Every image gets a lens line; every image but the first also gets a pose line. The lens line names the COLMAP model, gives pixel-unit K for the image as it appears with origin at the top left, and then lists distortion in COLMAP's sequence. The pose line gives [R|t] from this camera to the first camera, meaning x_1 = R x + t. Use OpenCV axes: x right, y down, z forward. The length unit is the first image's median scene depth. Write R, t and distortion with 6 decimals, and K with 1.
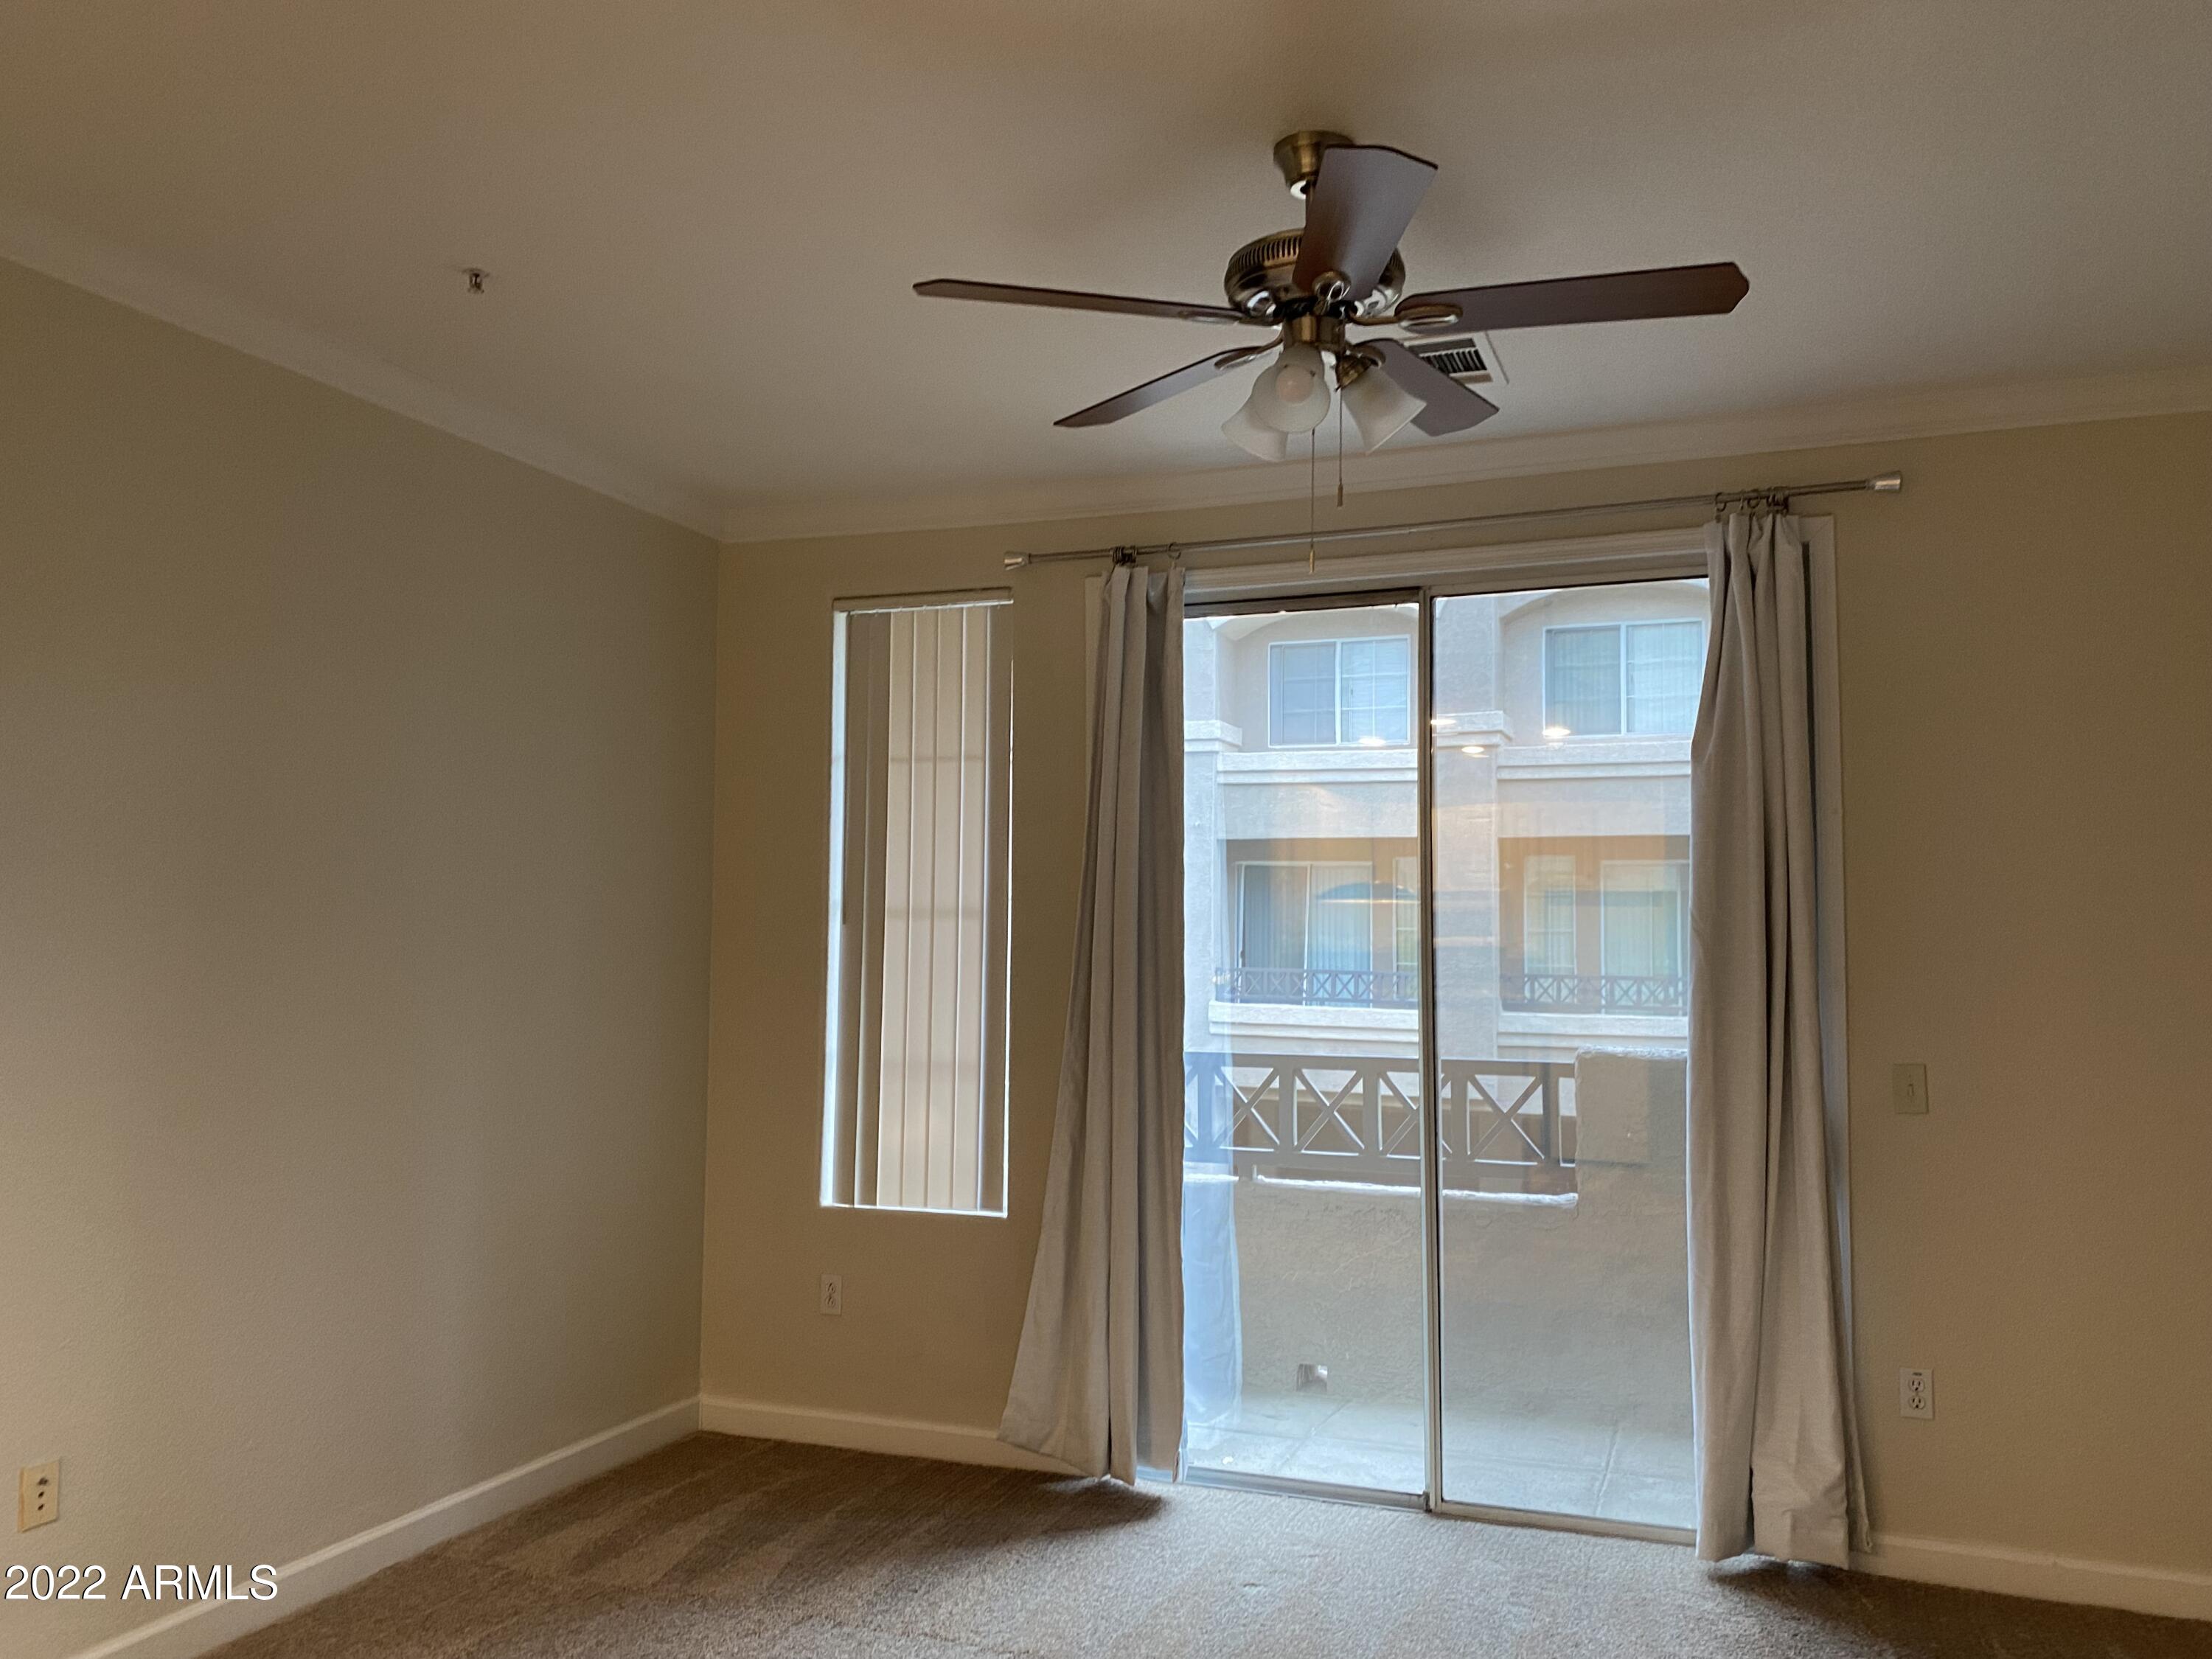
lens RADIAL K [[1675.0, 0, 1106.0], [0, 1675.0, 829.5], [0, 0, 1]] dist [0.087964, -0.240827]
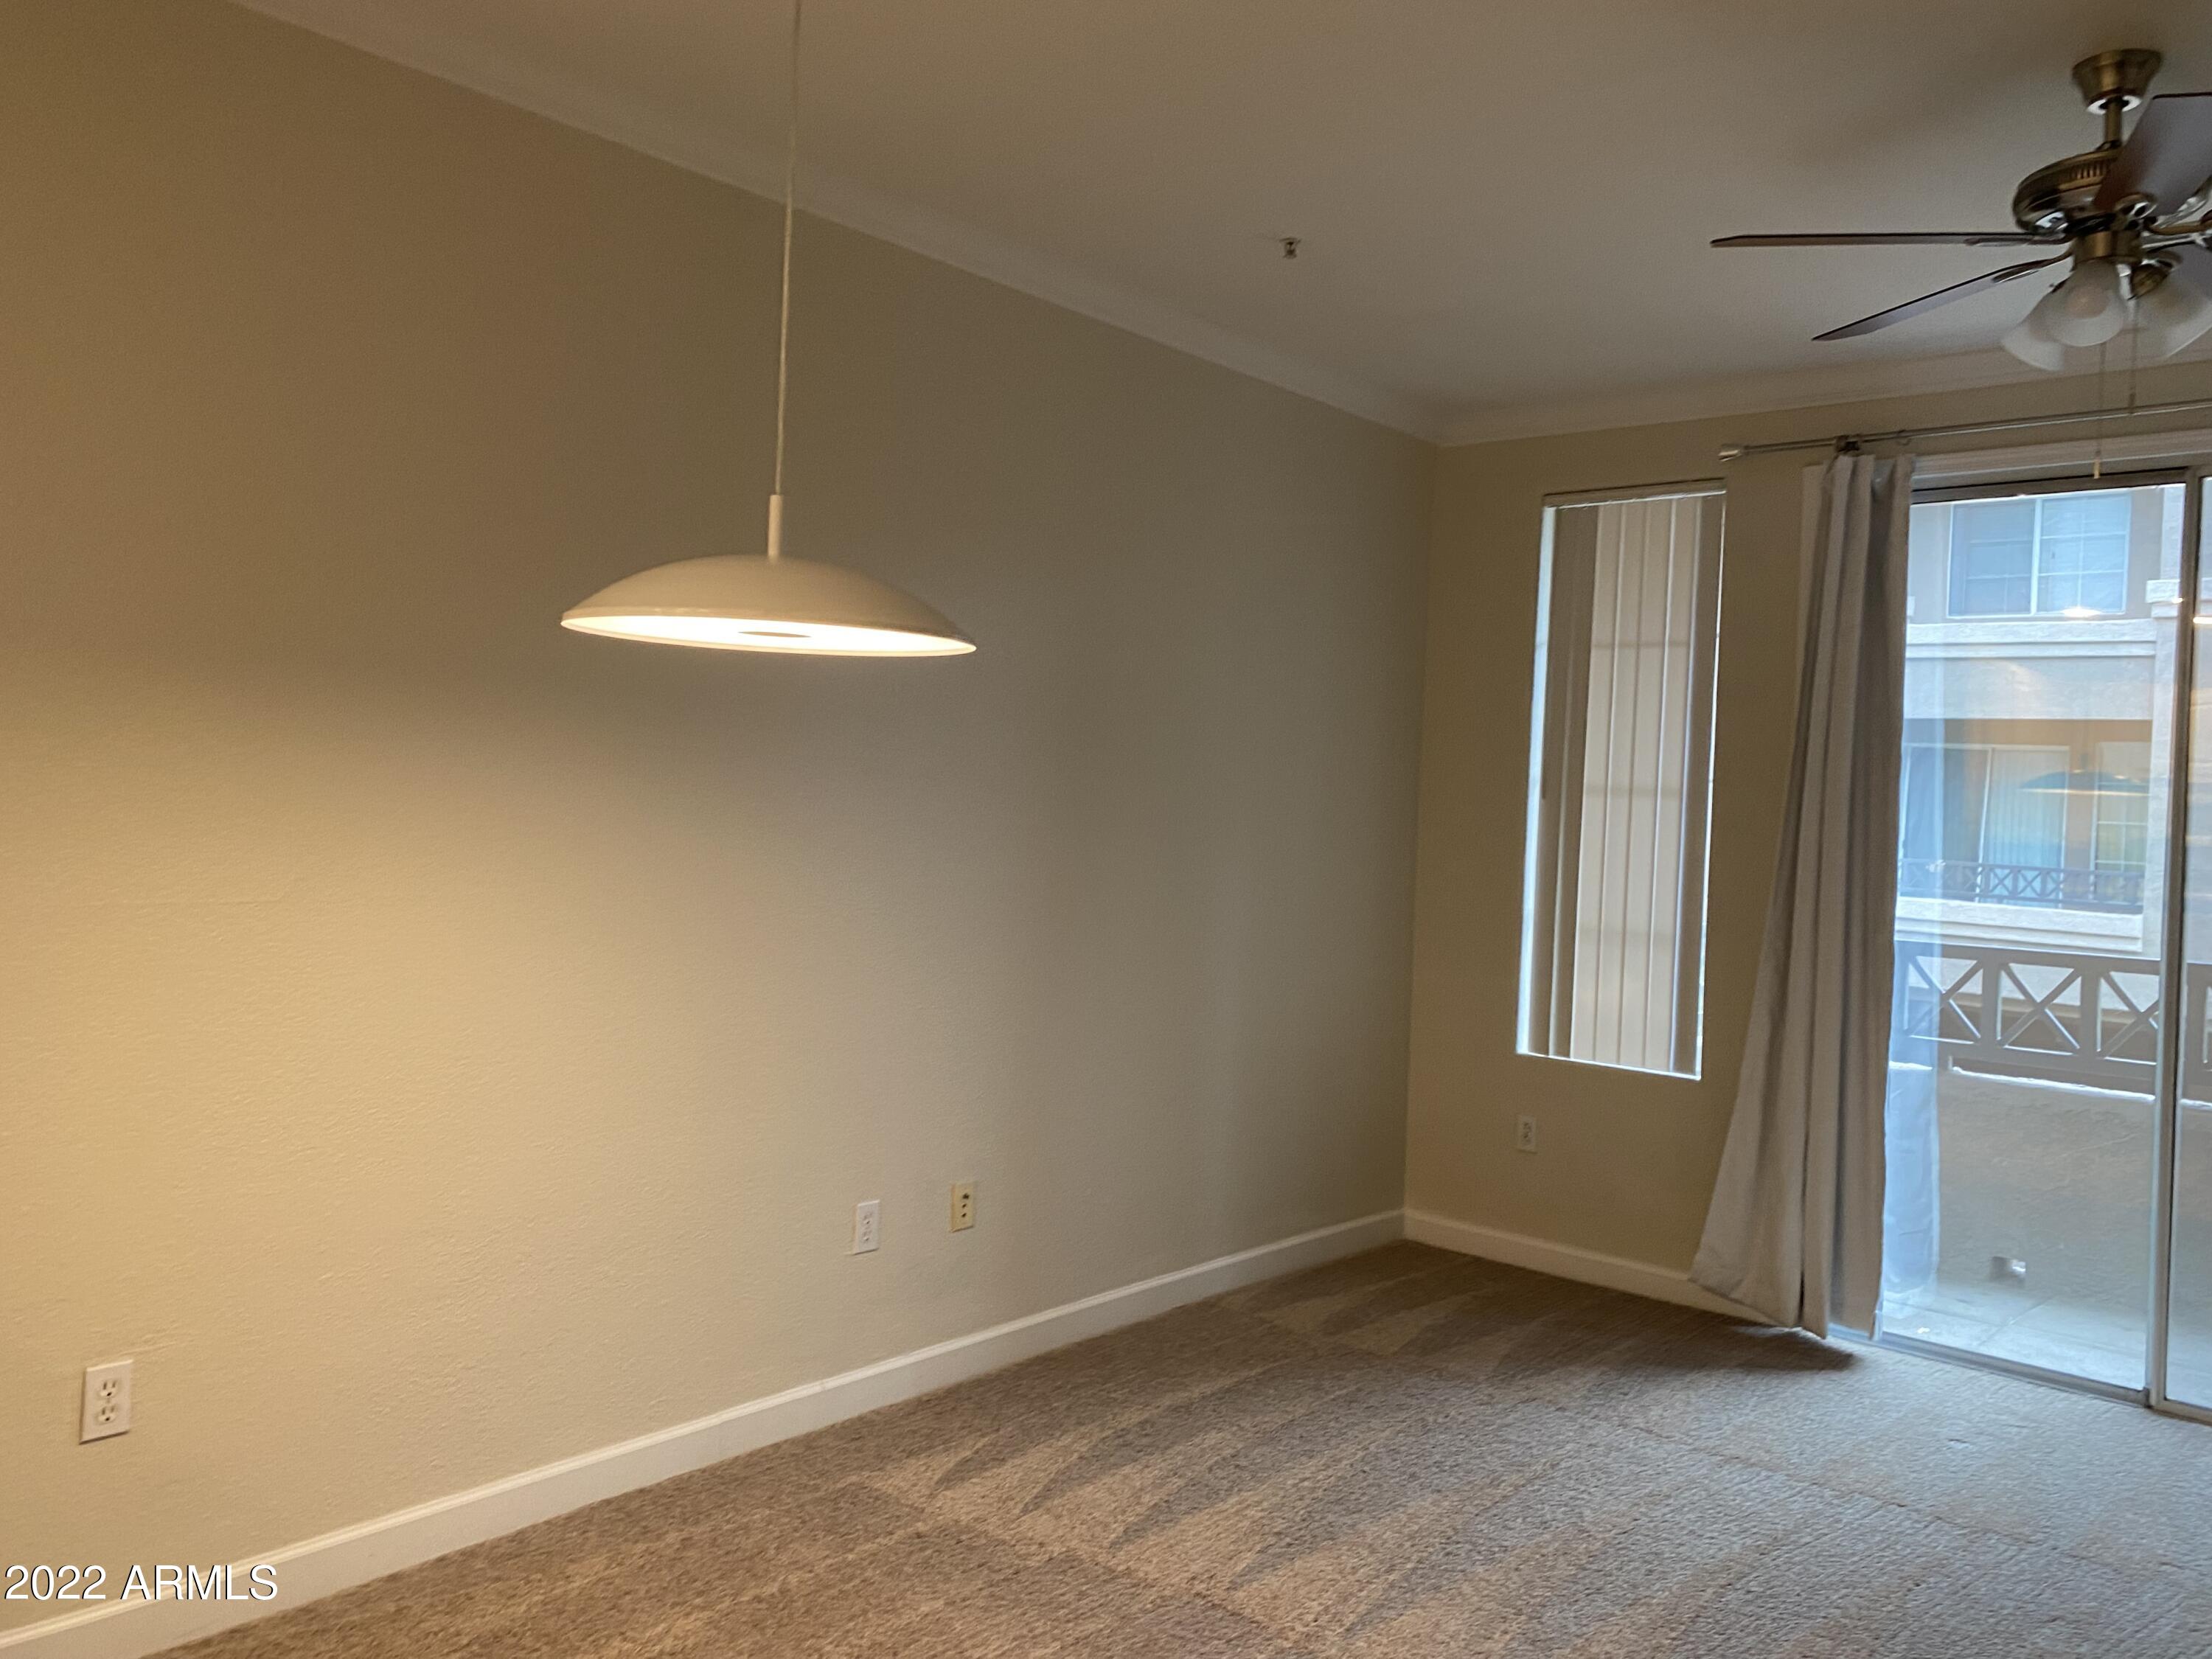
lens RADIAL K [[1659.7, 0, 1105.1], [0, 1659.7, 802.3], [0, 0, 1]] dist [0.003364, -0.010741]
pose [[0.932975, 0.034521, -0.358282, -0.043071], [-0.012172, 0.997847, 0.064447, -0.007692], [0.359735, -0.055766, 0.931386, -0.107636]]
